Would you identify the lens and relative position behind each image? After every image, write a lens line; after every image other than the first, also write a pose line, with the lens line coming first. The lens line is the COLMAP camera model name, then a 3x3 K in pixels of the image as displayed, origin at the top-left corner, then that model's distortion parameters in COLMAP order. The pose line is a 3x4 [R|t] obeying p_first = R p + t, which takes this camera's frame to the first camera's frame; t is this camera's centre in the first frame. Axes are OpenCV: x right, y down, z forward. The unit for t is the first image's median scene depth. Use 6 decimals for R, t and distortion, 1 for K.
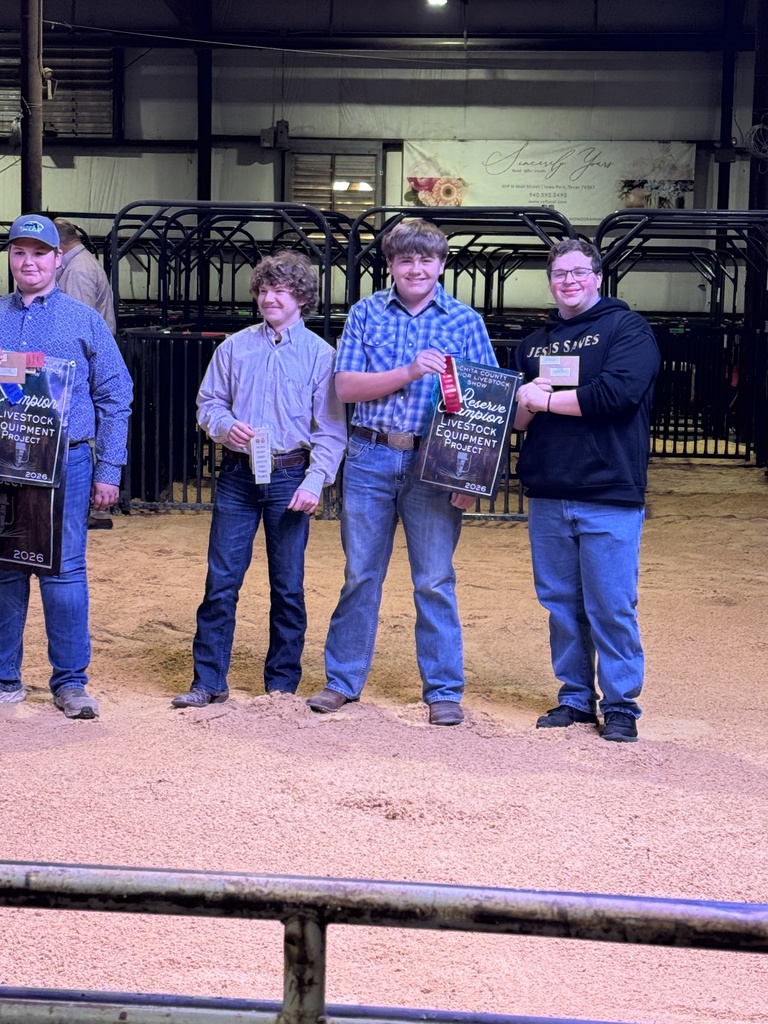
lens RADIAL K [[2311.3, 0, 368.5], [0, 2311.3, 512.8], [0, 0, 1]] dist [0.145818, 0.177076]
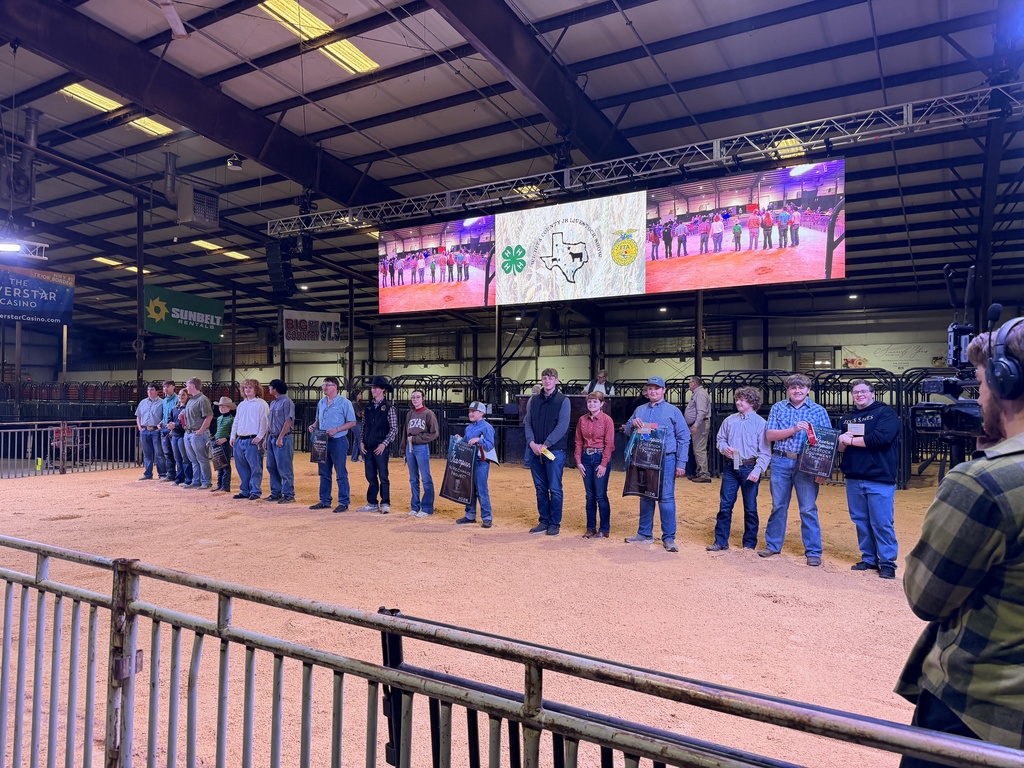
lens RADIAL K [[732.9, 0, 499.8], [0, 732.9, 382.8], [0, 0, 1]] dist [0.093887, -0.153229]
pose [[0.902474, -0.024115, -0.430069, 0.078438], [-0.028058, 0.993020, -0.114559, -0.006660], [0.429830, 0.115453, 0.895498, 0.078277]]
